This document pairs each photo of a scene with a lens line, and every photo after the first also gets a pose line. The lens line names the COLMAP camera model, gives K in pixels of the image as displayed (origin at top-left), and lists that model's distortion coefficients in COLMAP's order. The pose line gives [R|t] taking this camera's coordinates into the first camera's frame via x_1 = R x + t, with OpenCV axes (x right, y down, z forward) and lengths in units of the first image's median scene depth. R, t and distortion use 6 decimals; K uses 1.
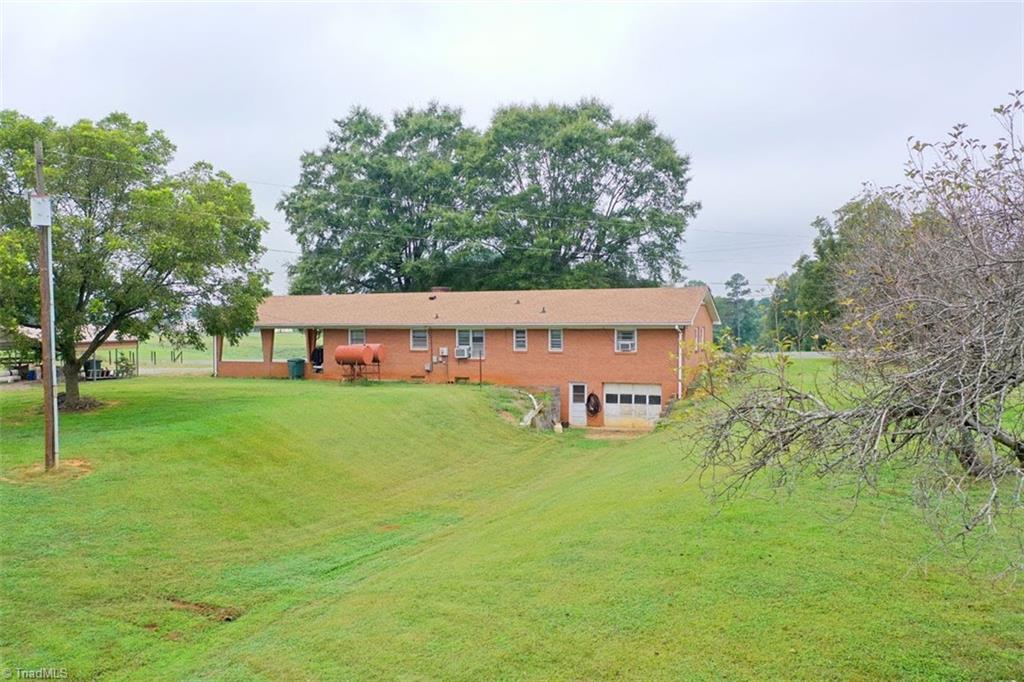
lens RADIAL K [[800.9, 0, 513.5], [0, 800.9, 342.8], [0, 0, 1]] dist [0.001329, -0.004385]
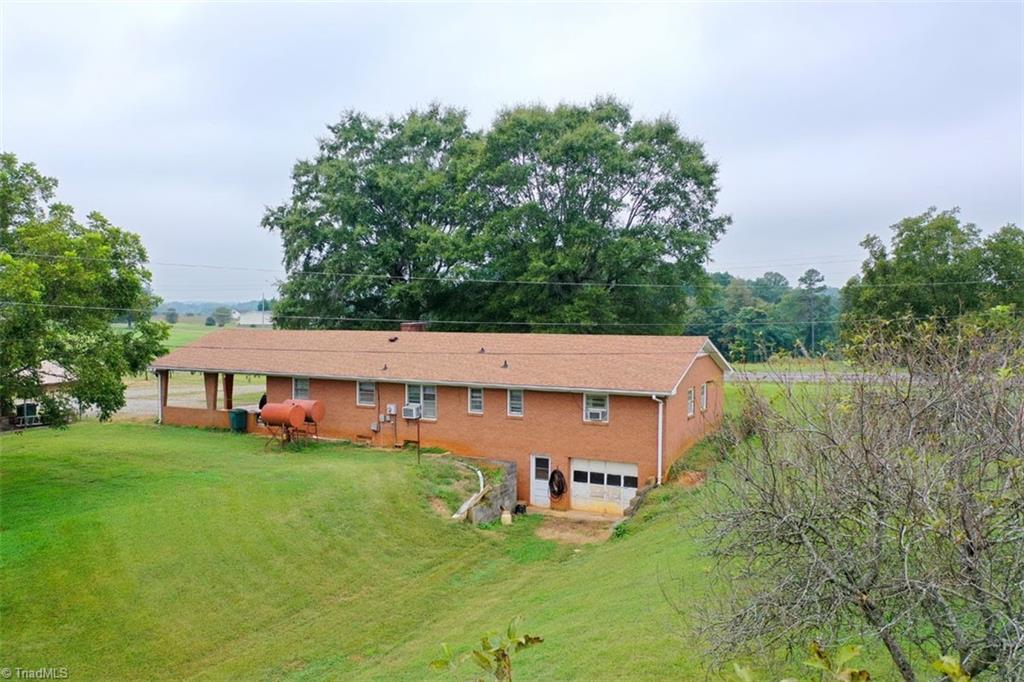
lens RADIAL K [[800.9, 0, 511.1], [0, 800.9, 343.0], [0, 0, 1]] dist [0.001329, -0.004385]
pose [[0.994881, 0.010130, -0.100548, 0.093558], [-0.008218, 0.999778, 0.019406, -0.058346], [0.100722, -0.018480, 0.994743, 0.124774]]
